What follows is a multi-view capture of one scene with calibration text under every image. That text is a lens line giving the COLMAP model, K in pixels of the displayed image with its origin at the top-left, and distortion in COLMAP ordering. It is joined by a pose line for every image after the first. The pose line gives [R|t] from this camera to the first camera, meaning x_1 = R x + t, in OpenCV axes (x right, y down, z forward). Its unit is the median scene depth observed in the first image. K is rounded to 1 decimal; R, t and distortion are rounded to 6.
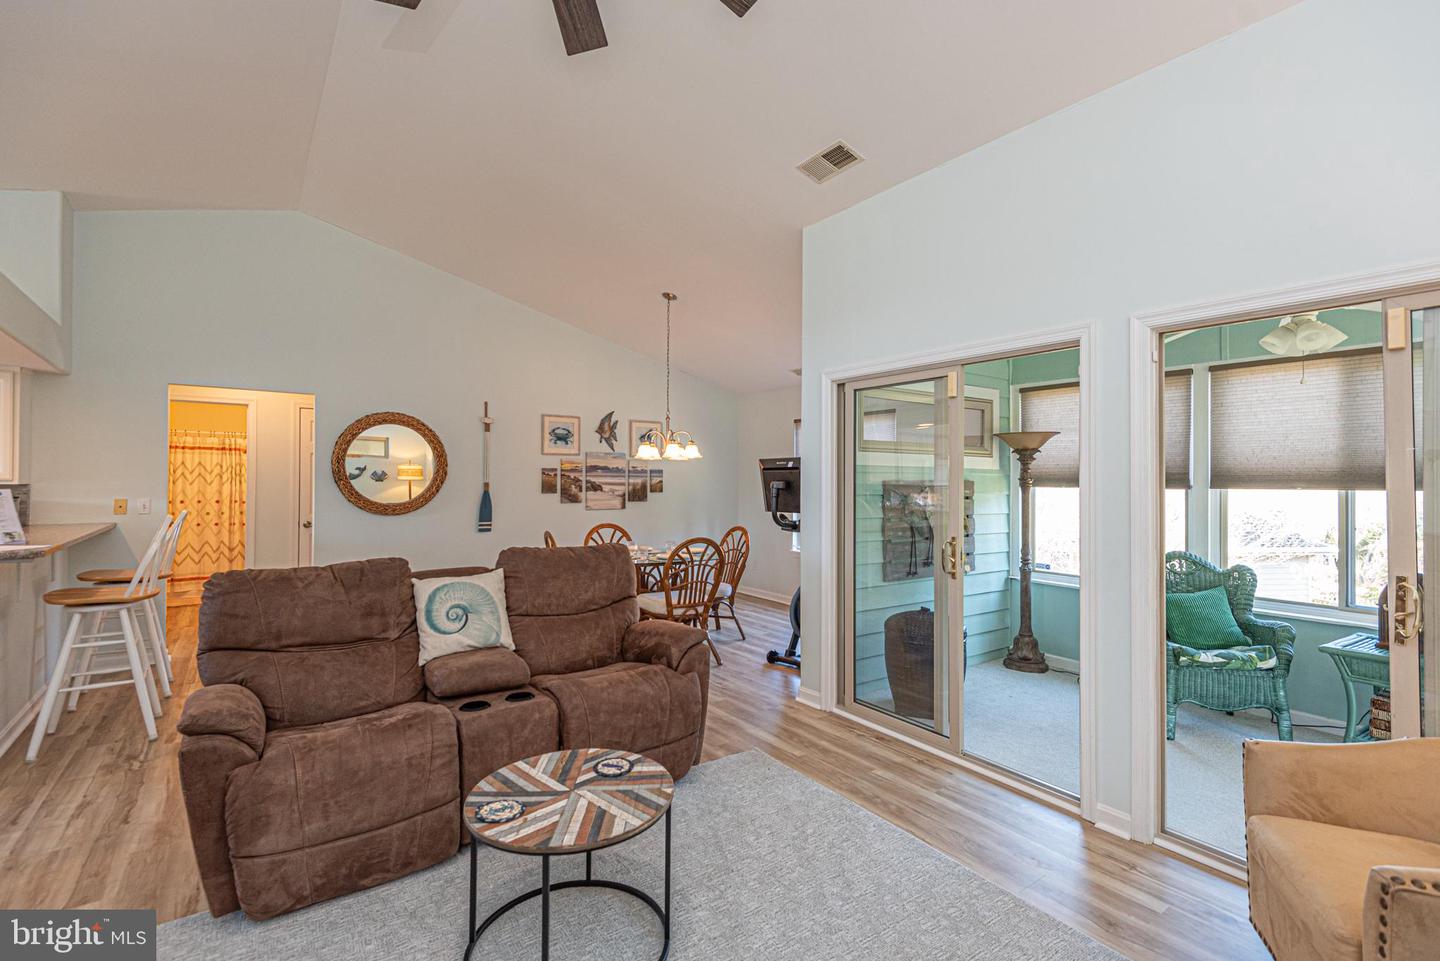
lens RADIAL K [[662.1, 0, 727.9], [0, 662.1, 476.5], [0, 0, 1]] dist [0.016786, -0.001254]
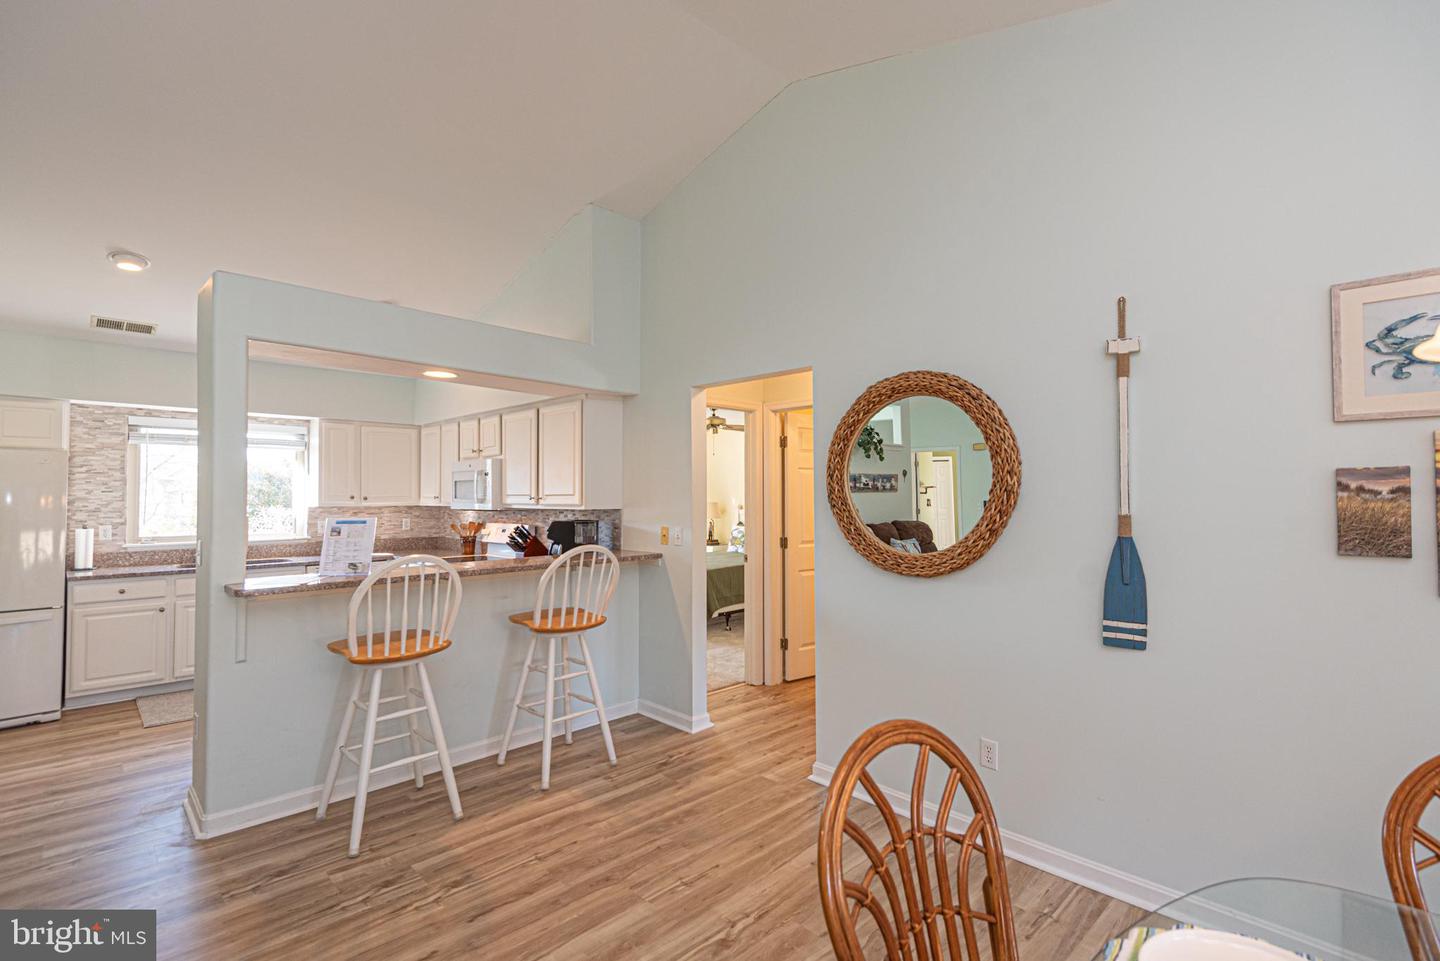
lens RADIAL K [[662.1, 0, 720.0], [0, 662.1, 482.8], [0, 0, 1]] dist [0.016786, -0.001254]
pose [[0.141263, -0.024975, -0.989657, -0.078317], [0.008246, 0.999677, -0.024051, -0.005310], [0.989938, -0.004763, 0.141423, 2.077976]]
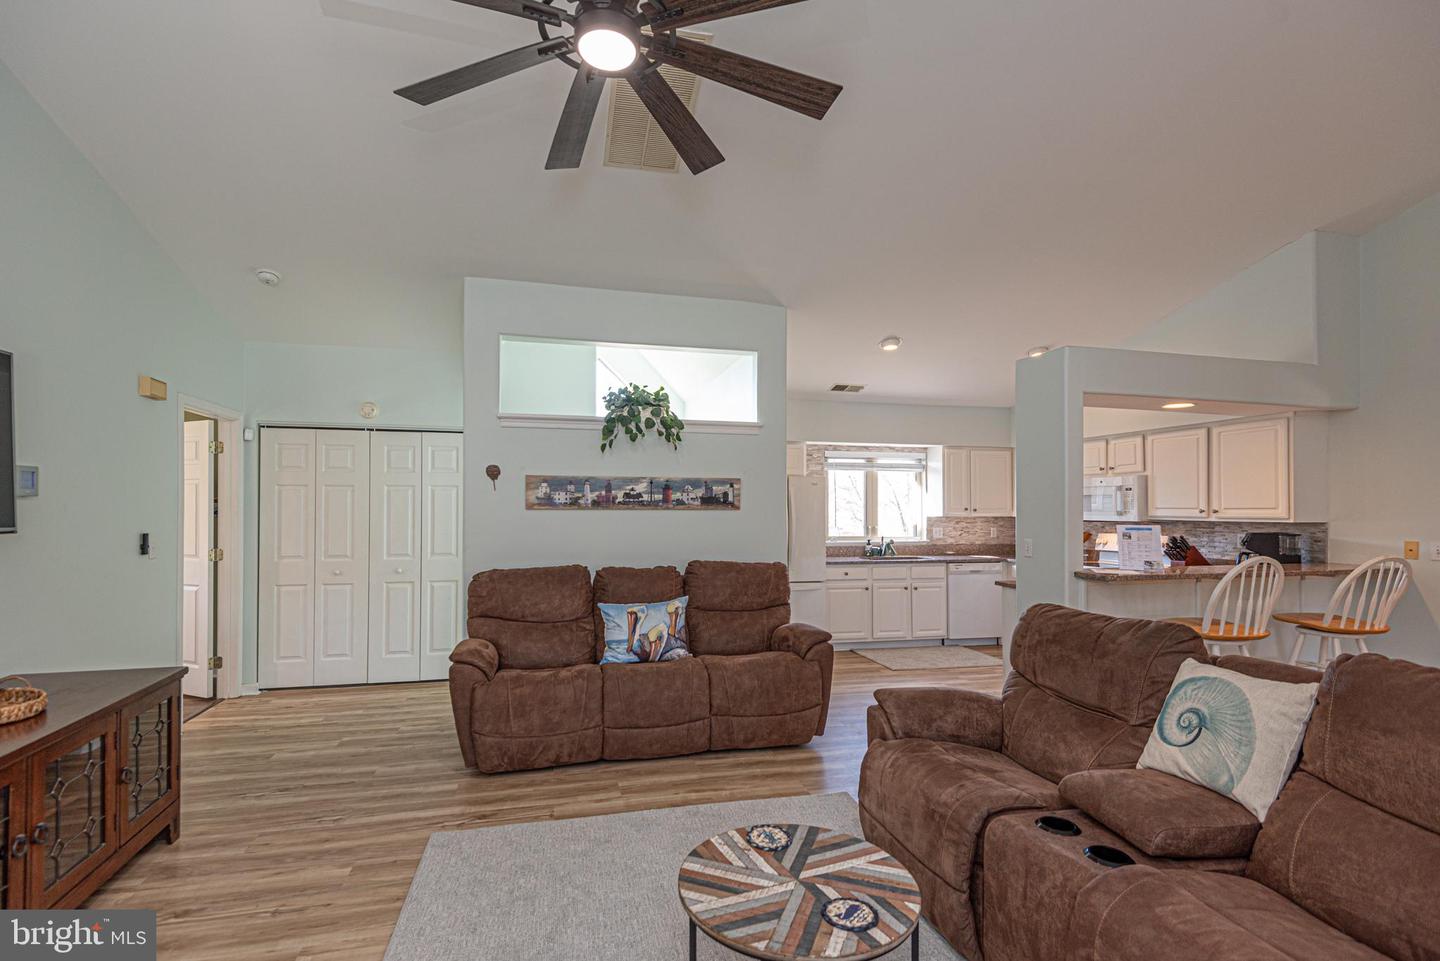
lens RADIAL K [[662.1, 0, 704.5], [0, 662.1, 501.1], [0, 0, 1]] dist [0.016786, -0.001254]
pose [[-0.394925, -0.016790, -0.918560, 0.553909], [-0.001237, 0.999842, -0.017744, -0.004225], [0.918713, -0.005872, -0.394883, 1.107335]]
